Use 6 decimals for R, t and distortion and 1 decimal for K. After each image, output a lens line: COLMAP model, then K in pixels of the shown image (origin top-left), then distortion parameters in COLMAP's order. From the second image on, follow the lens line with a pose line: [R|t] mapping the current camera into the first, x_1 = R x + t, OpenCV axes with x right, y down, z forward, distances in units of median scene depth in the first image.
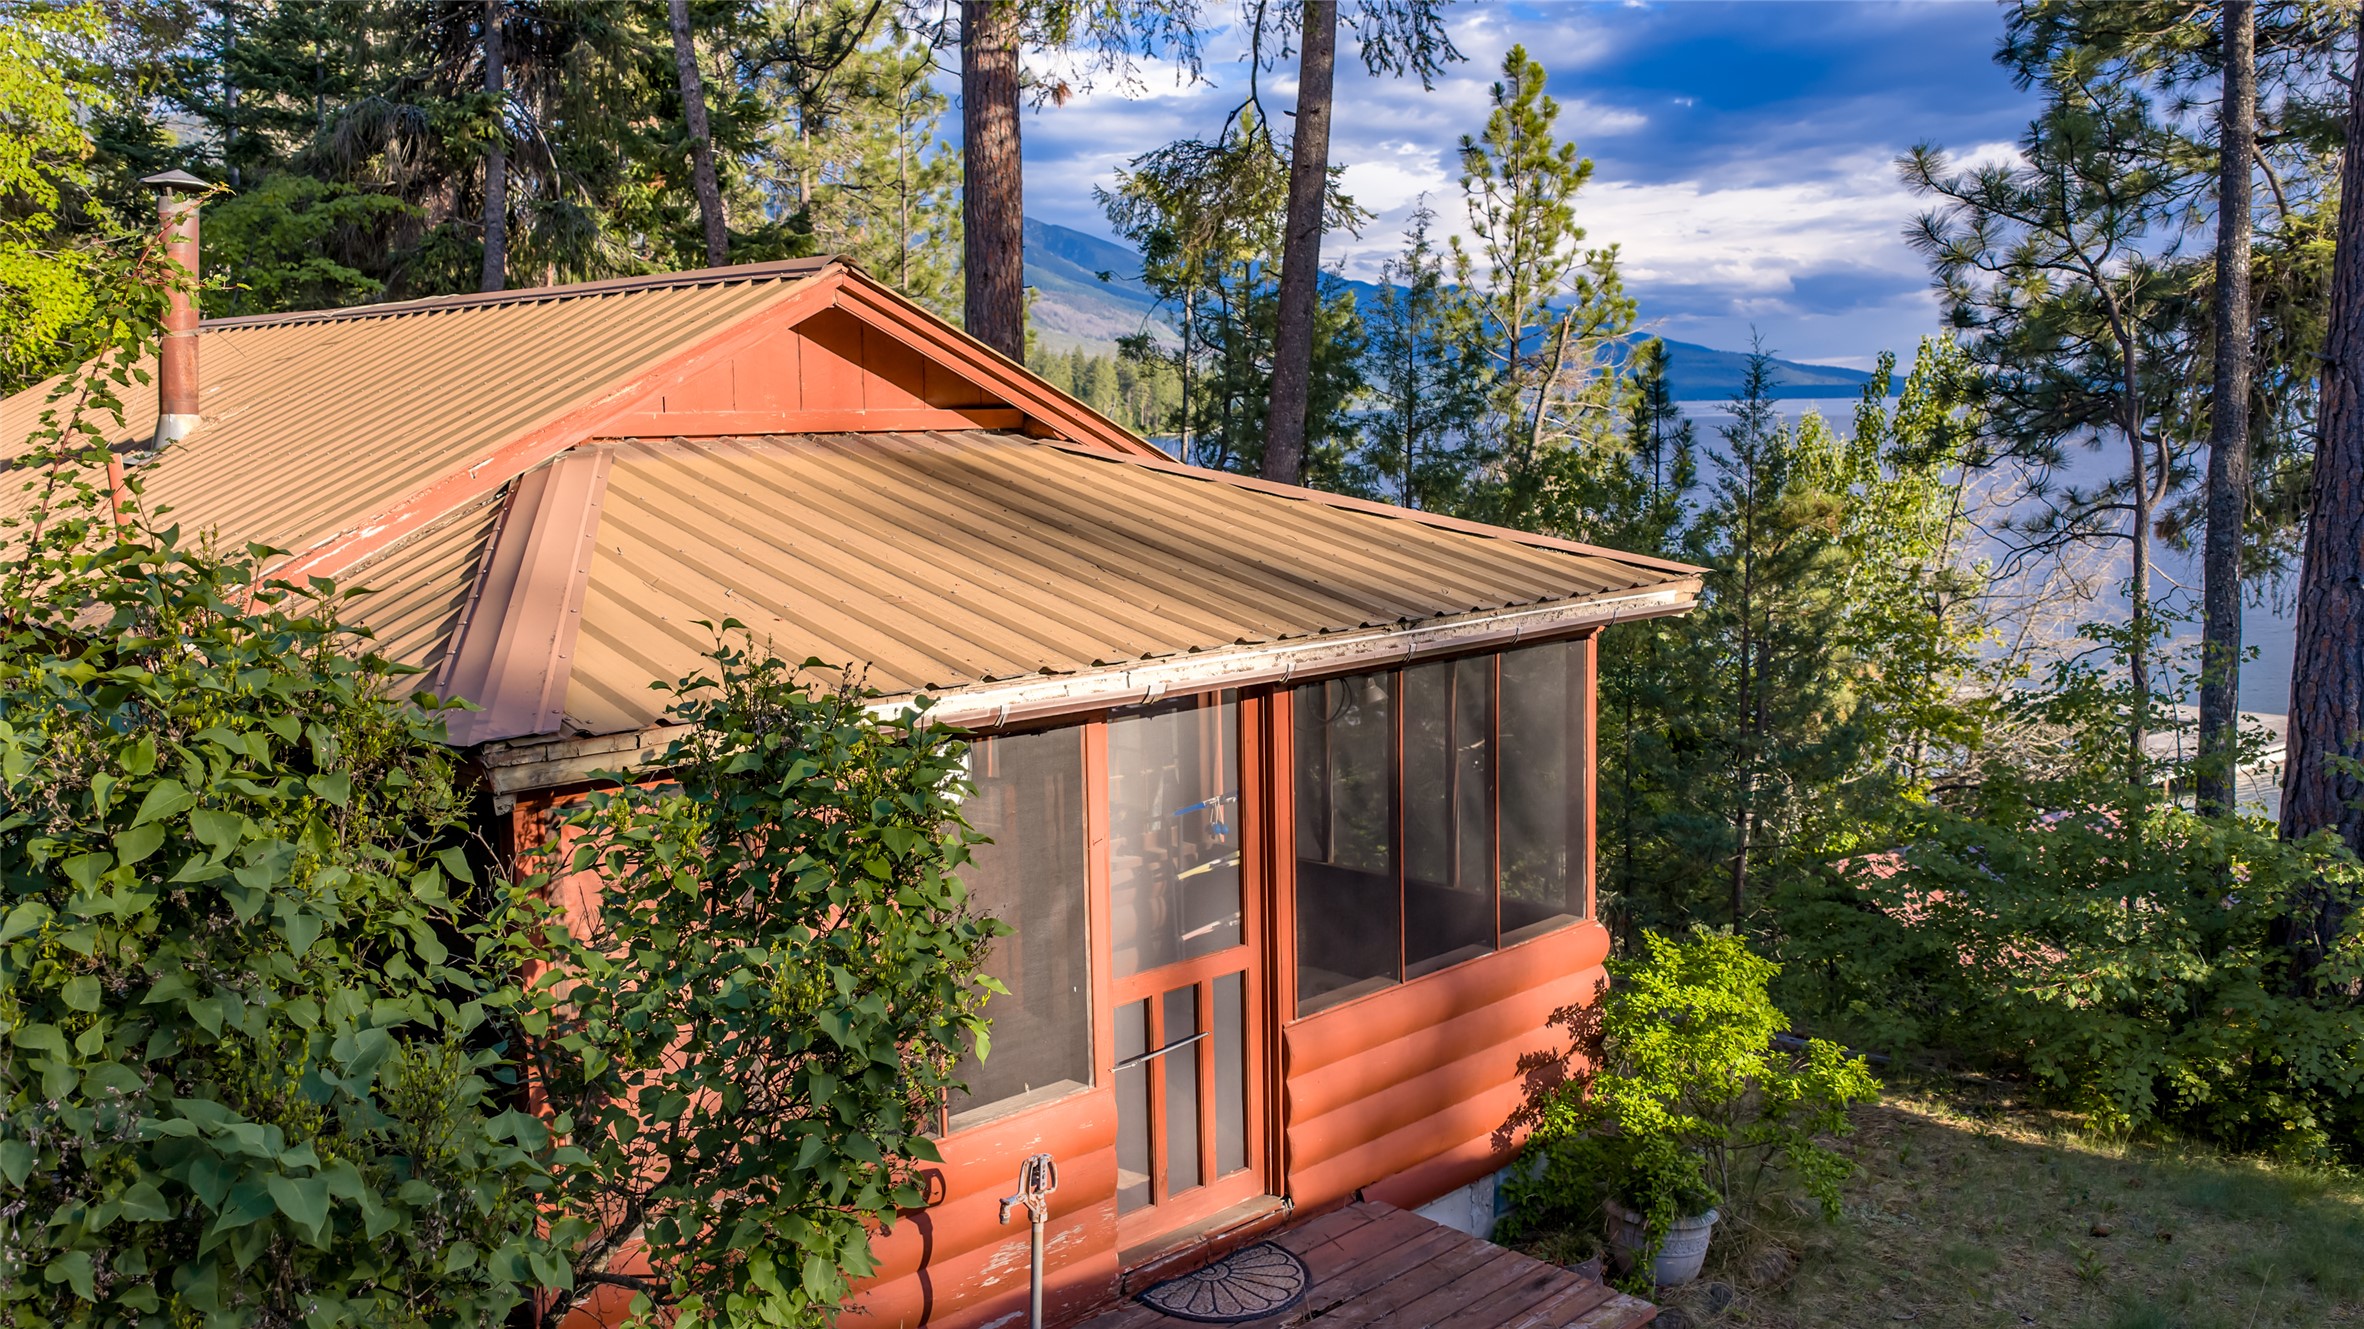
lens RADIAL K [[1988.9, 0, 1188.6], [0, 1988.9, 672.7], [0, 0, 1]] dist [0.016806, -0.039231]
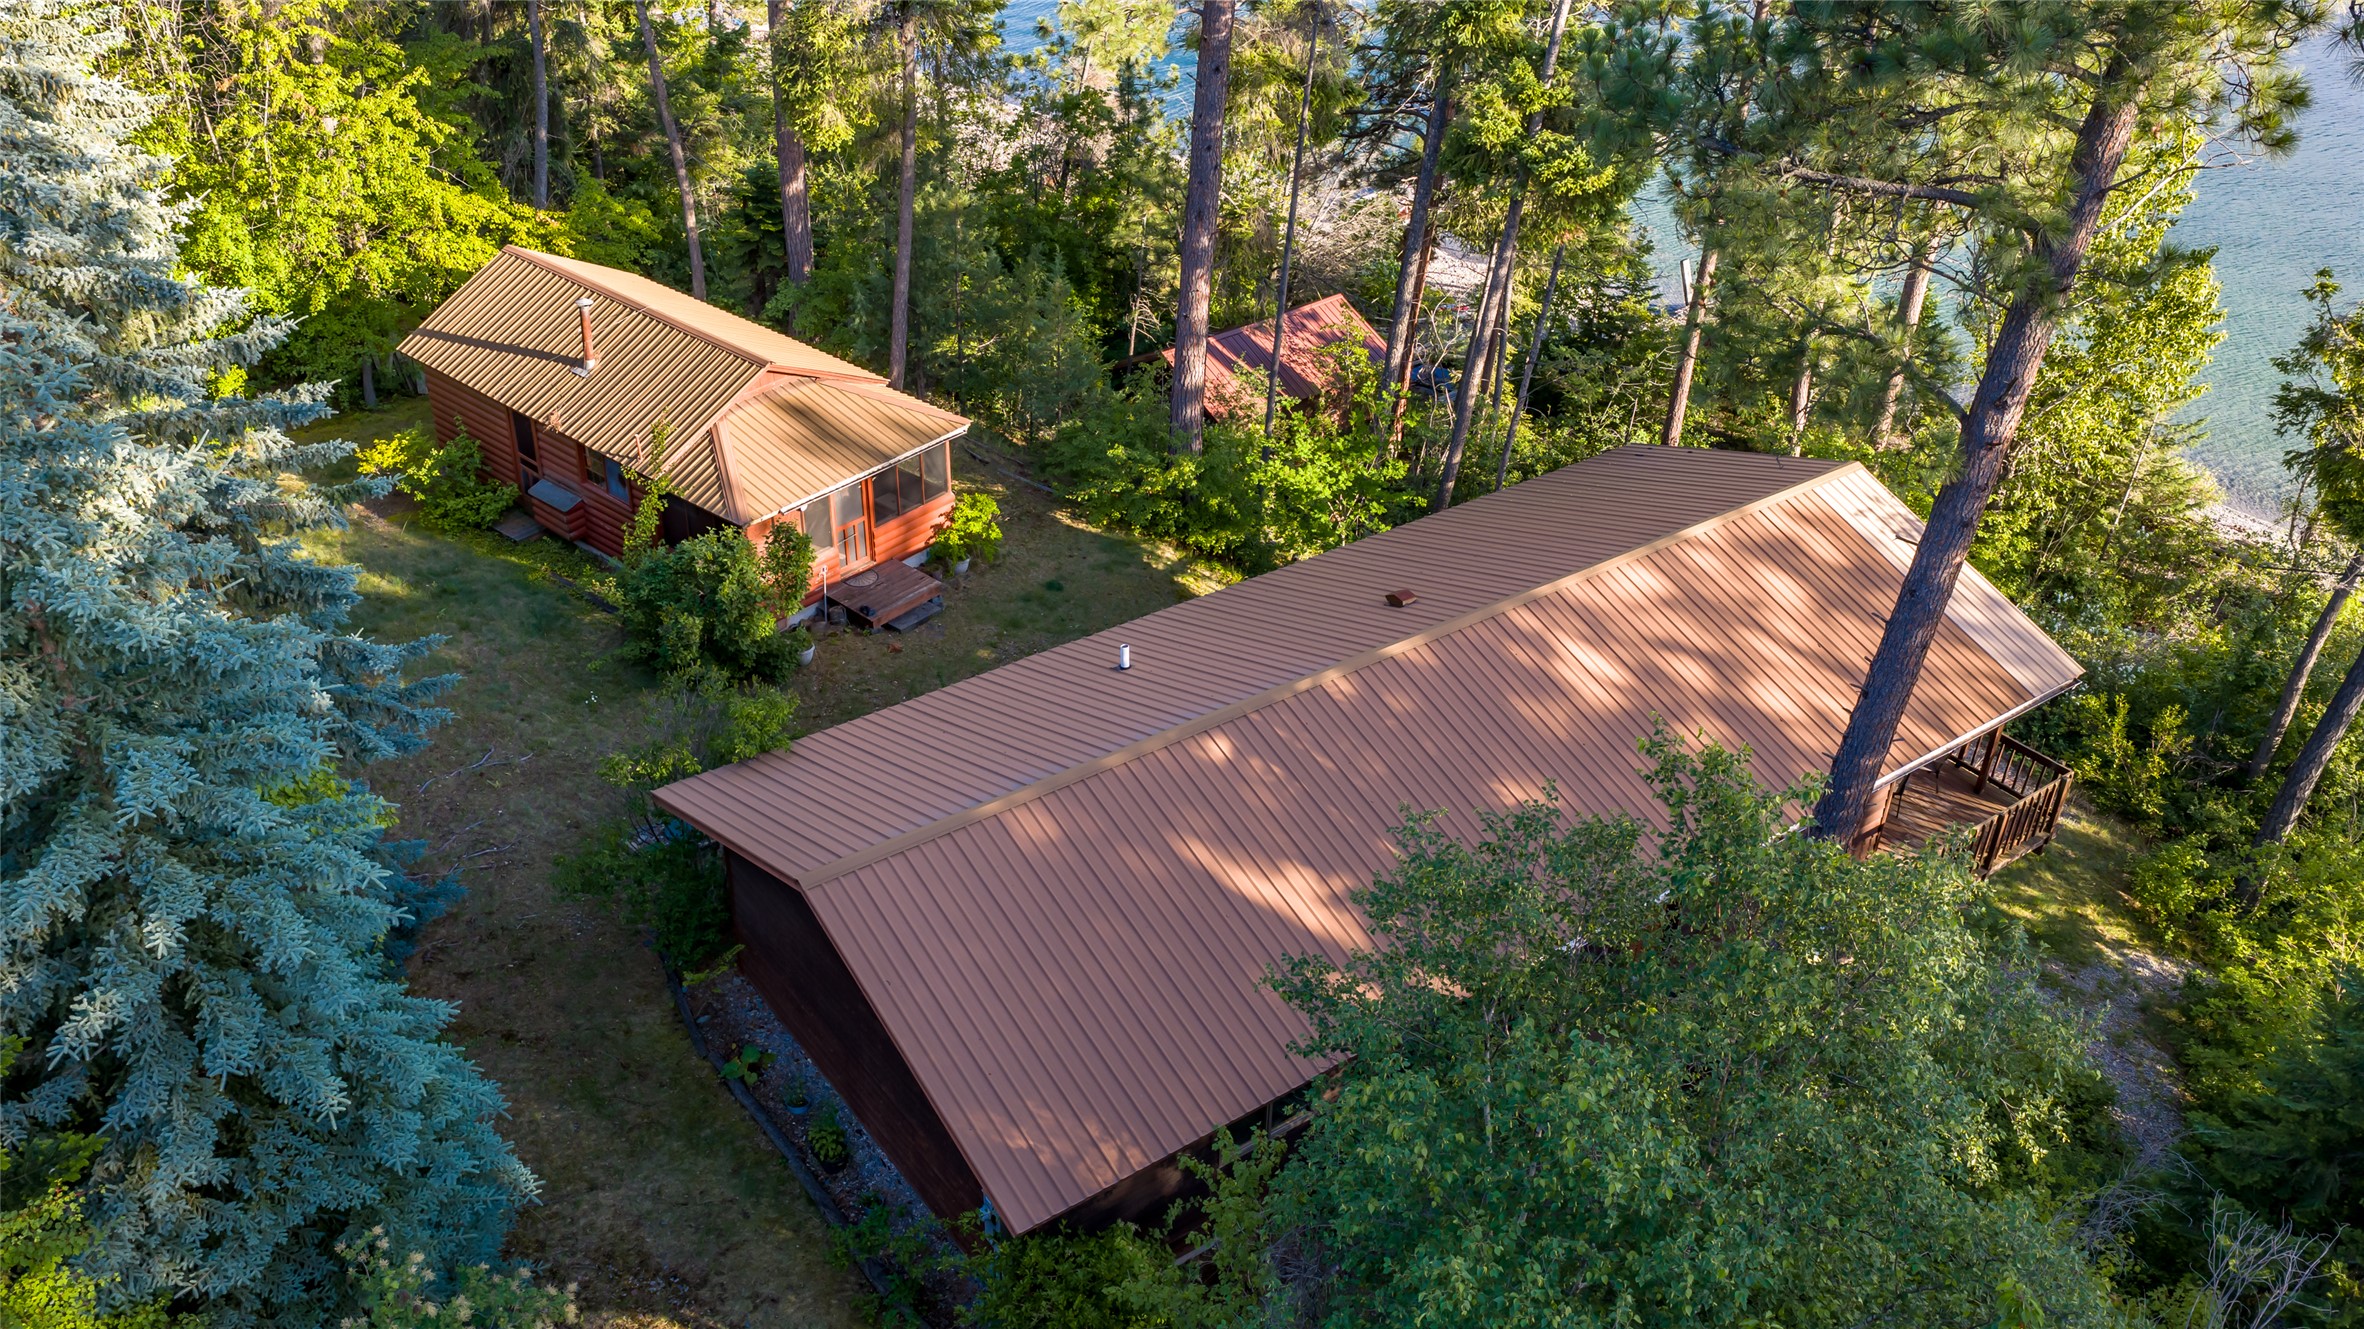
lens RADIAL K [[1930.4, 0, 1186.0], [0, 1930.4, 673.8], [0, 0, 1]] dist [0.005645, -0.012755]
pose [[0.995923, -0.017494, 0.088500, 0.333928], [-0.022289, 0.902885, 0.429303, -1.346447], [-0.087416, -0.429525, 0.898814, -3.025992]]
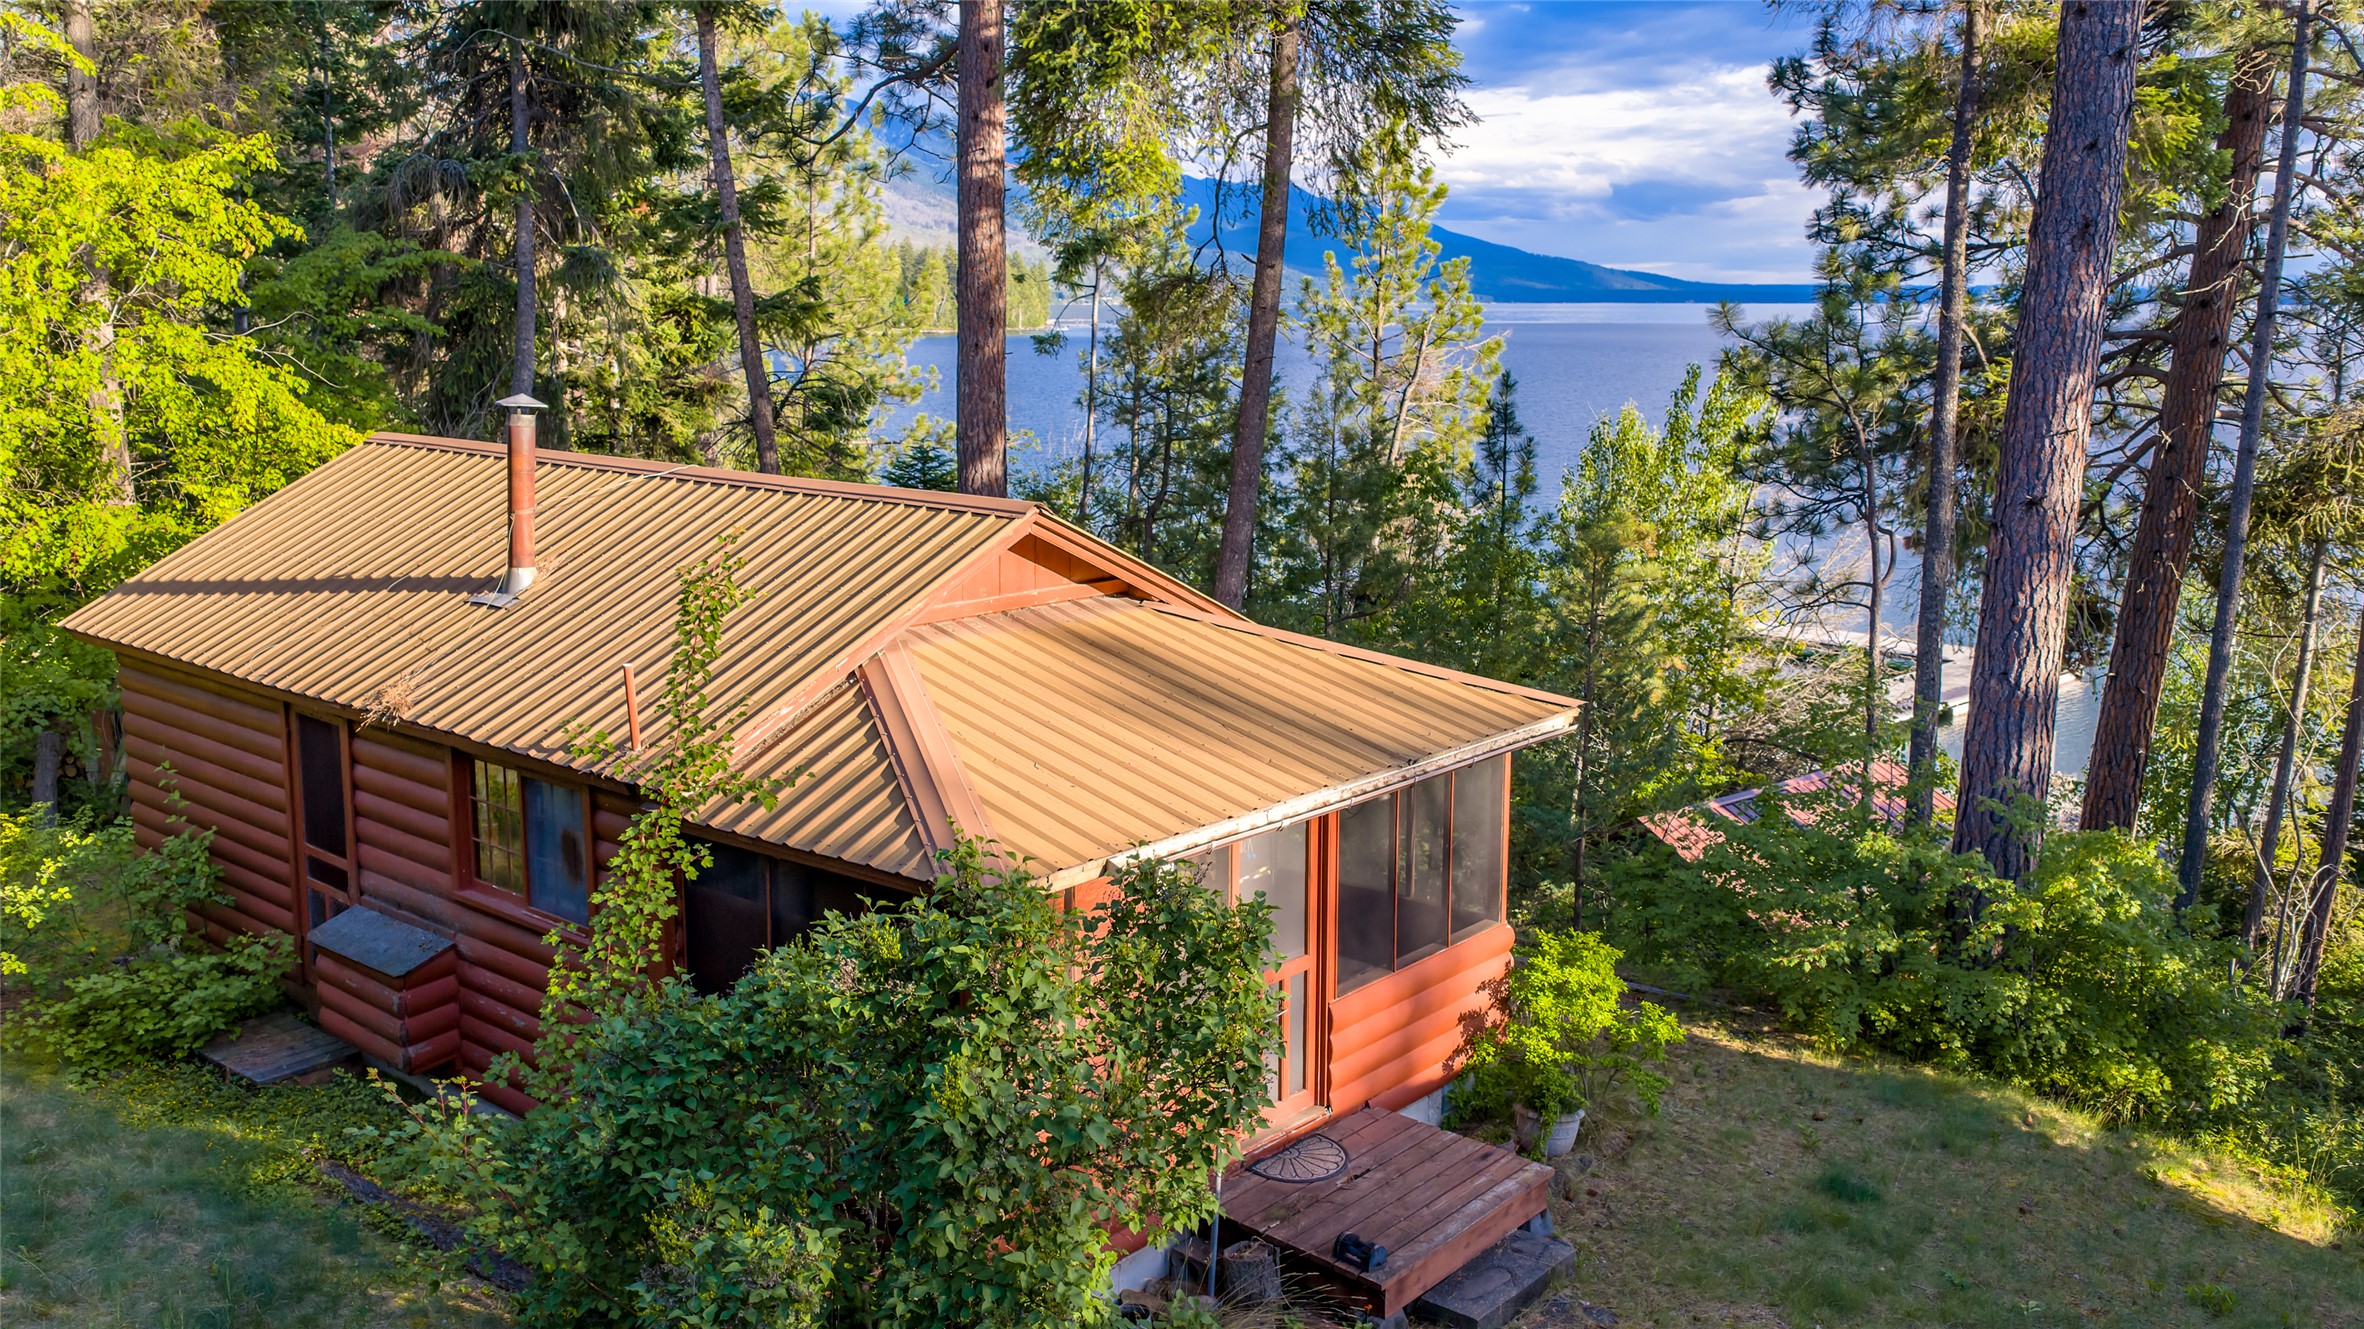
lens RADIAL K [[1930.4, 0, 1186.0], [0, 1930.4, 673.8], [0, 0, 1]] dist [0.005645, -0.012755]
pose [[0.996397, 0.004911, 0.084669, -0.170476], [-0.009325, 0.998613, 0.051823, -0.144108], [-0.084297, -0.052426, 0.995061, -0.457302]]
